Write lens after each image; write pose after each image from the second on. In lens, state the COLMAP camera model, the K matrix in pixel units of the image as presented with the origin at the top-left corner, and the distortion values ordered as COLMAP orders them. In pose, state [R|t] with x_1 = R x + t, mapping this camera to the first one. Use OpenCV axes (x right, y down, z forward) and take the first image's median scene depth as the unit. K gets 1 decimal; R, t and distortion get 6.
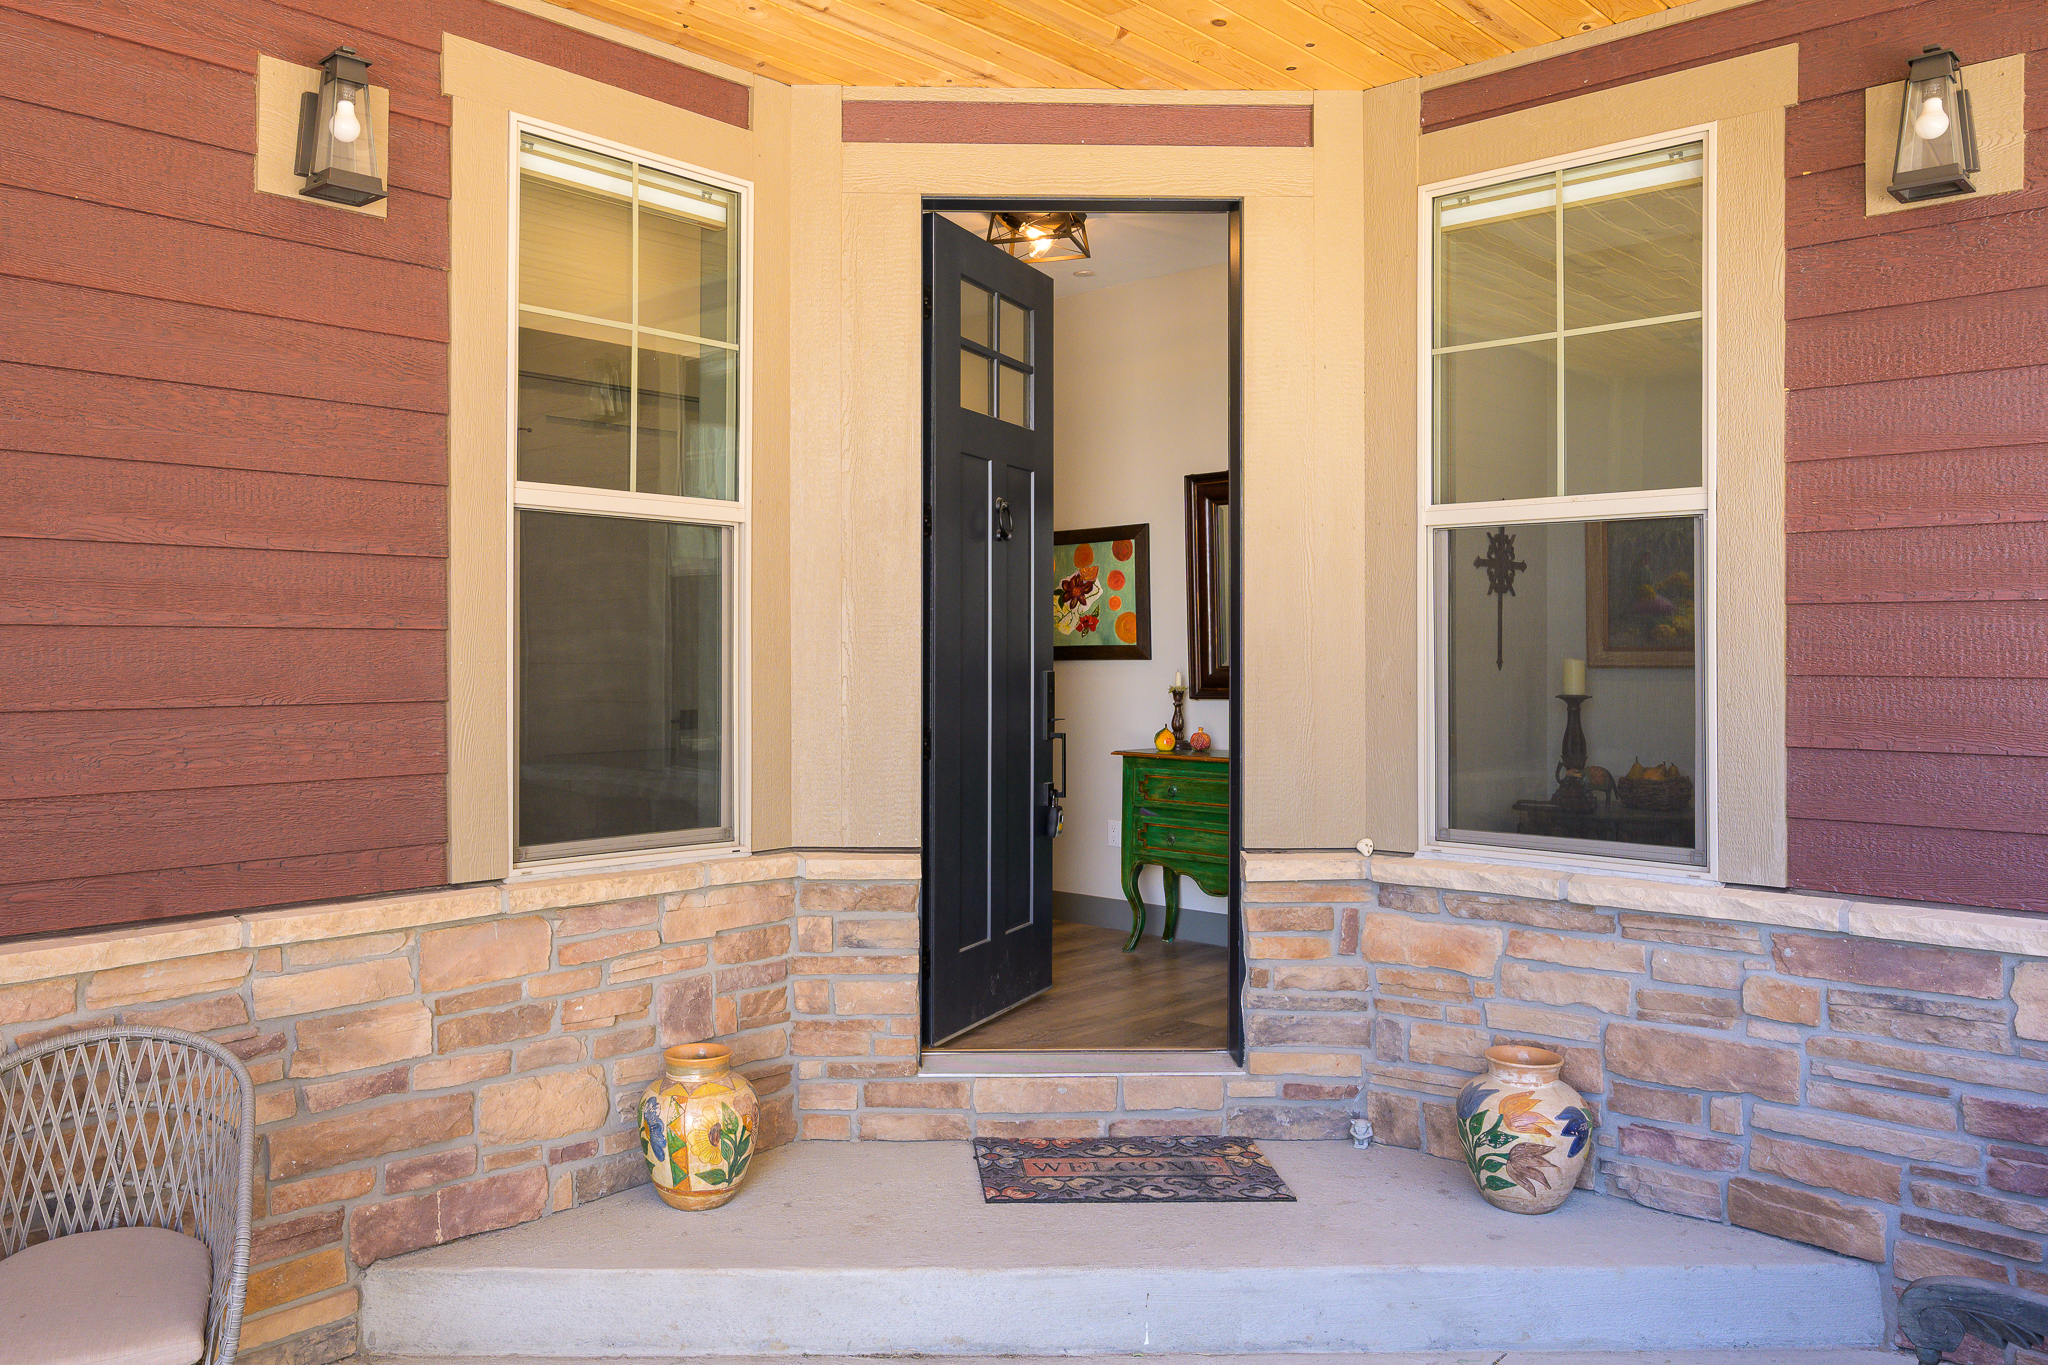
lens RADIAL K [[1542.4, 0, 965.1], [0, 1542.4, 649.7], [0, 0, 1]] dist [0.001581, 0.004135]
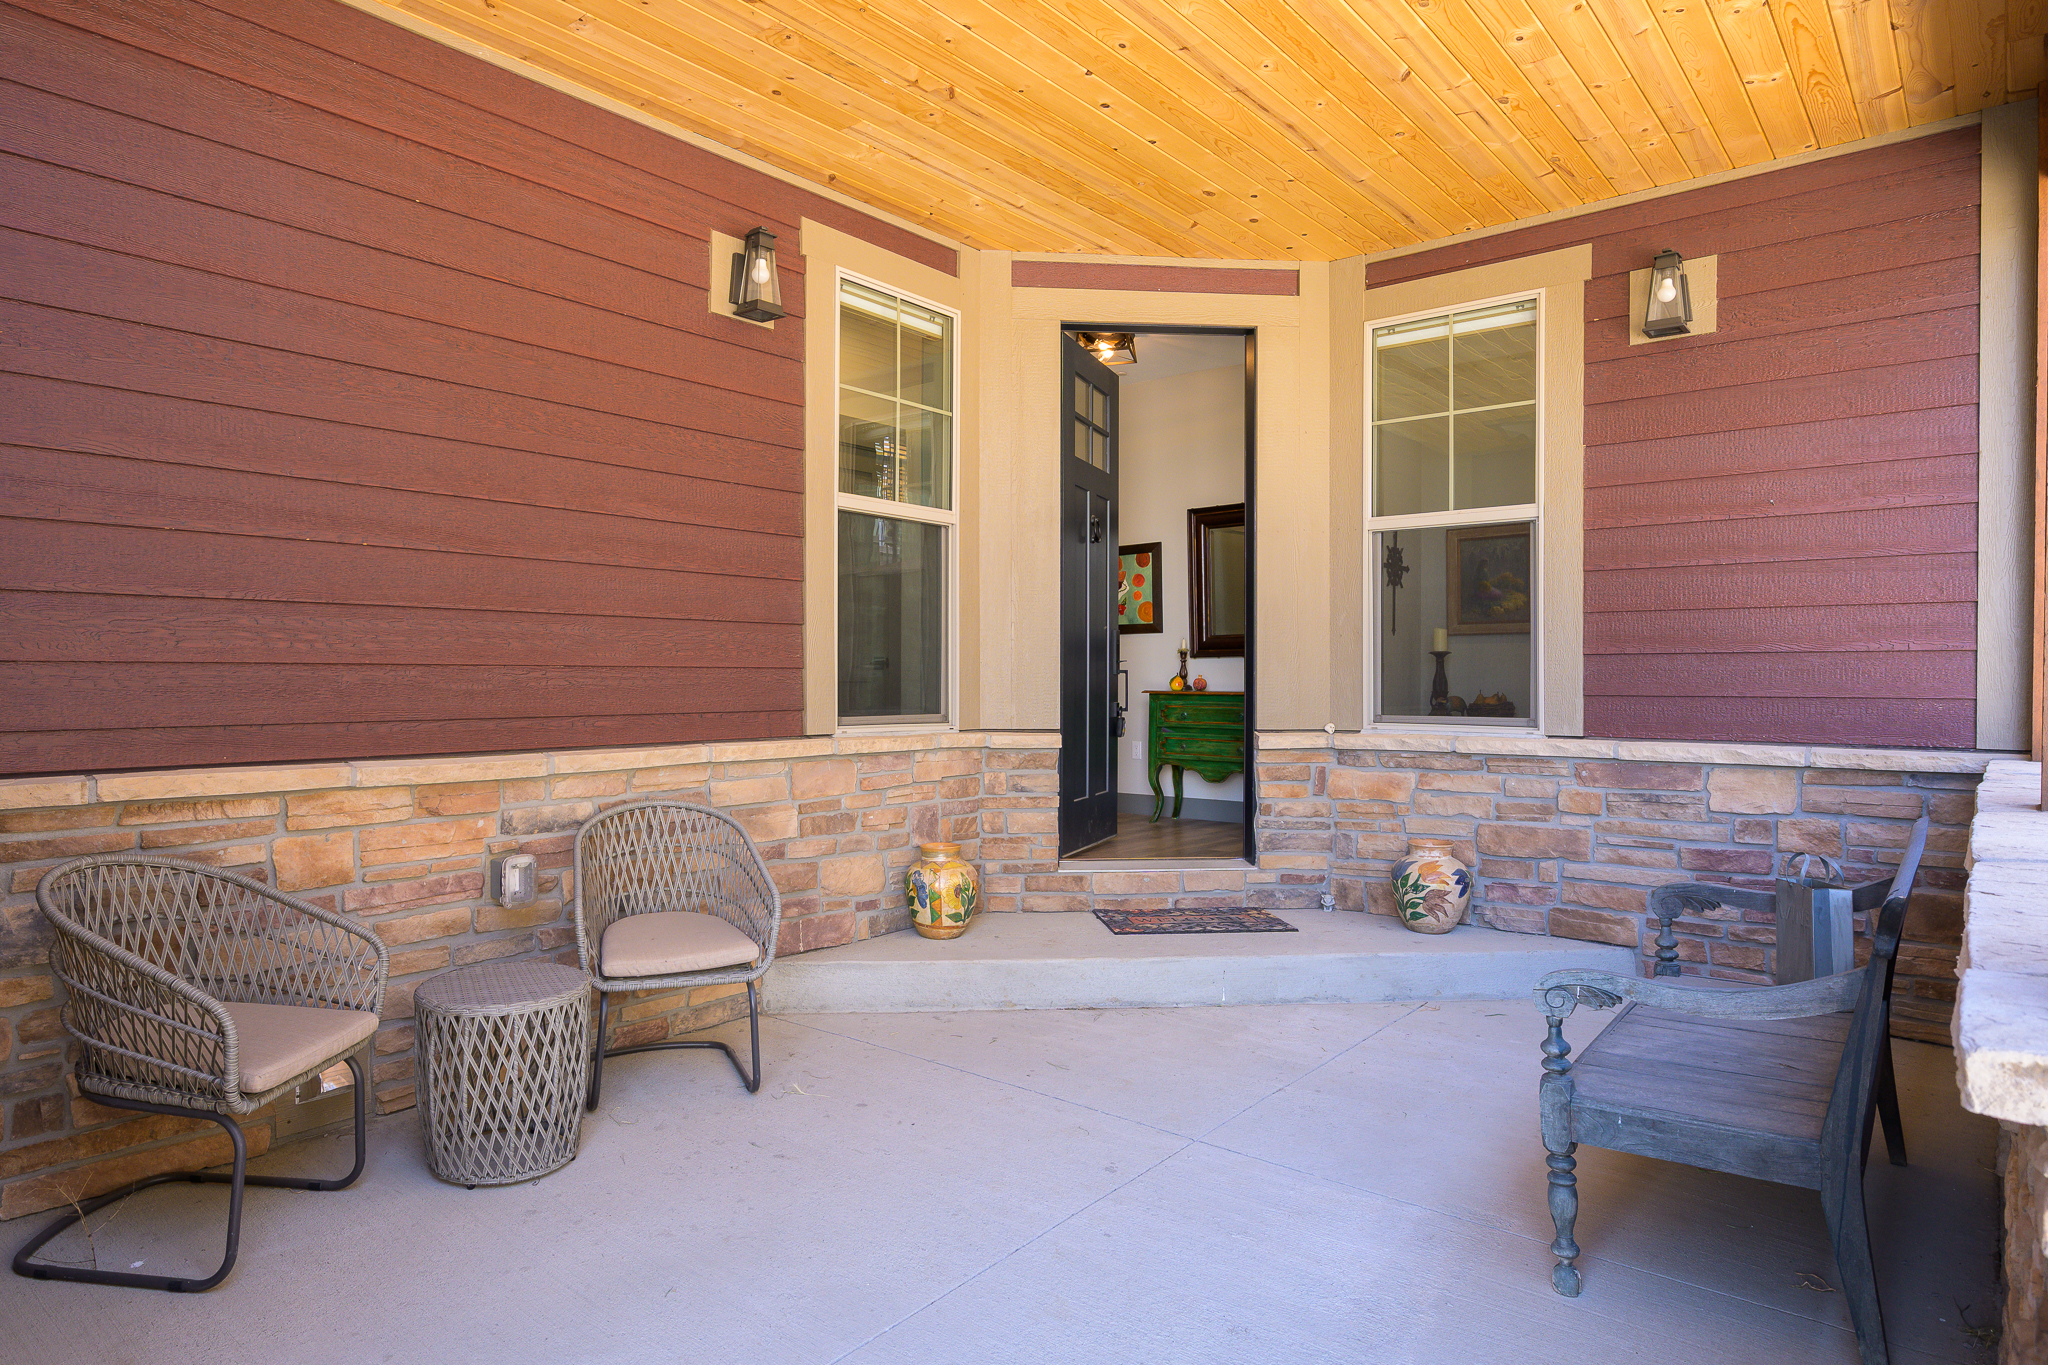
lens RADIAL K [[1198.5, 0, 1027.5], [0, 1198.5, 683.4], [0, 0, 1]] dist [0.007696, 0.000613]
pose [[0.996912, -0.002765, 0.078476, -0.189963], [0.001947, 0.999943, 0.010499, 0.080158], [-0.078501, -0.010313, 0.996861, -0.284192]]
